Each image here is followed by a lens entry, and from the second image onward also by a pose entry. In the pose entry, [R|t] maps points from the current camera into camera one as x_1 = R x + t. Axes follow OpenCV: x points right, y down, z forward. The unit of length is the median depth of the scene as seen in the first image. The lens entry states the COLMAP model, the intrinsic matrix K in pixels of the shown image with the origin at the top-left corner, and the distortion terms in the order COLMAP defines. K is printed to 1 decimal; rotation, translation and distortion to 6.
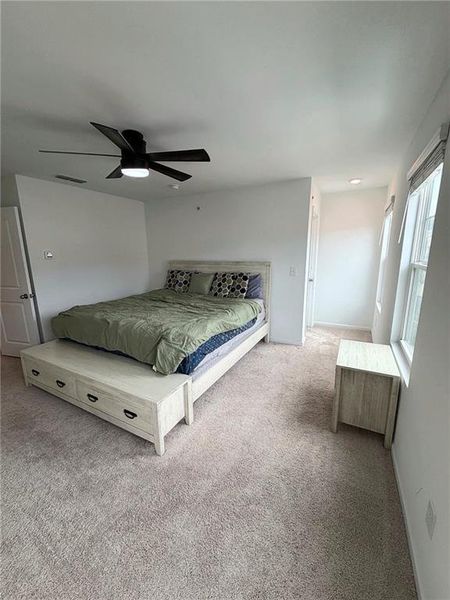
lens RADIAL K [[242.2, 0, 222.8], [0, 242.2, 297.2], [0, 0, 1]] dist [0.014519, 0.000048]
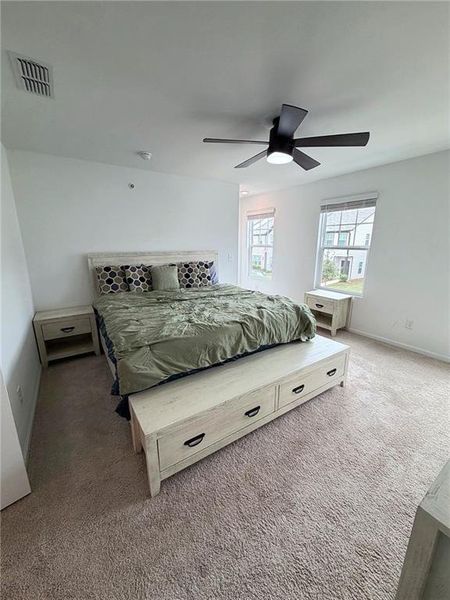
lens RADIAL K [[242.2, 0, 222.8], [0, 242.2, 297.2], [0, 0, 1]] dist [0.014519, 0.000048]
pose [[0.468117, -0.183516, 0.864401, -0.794542], [0.168568, 0.978780, 0.116511, -0.056392], [-0.867440, 0.091170, 0.489118, 0.422313]]
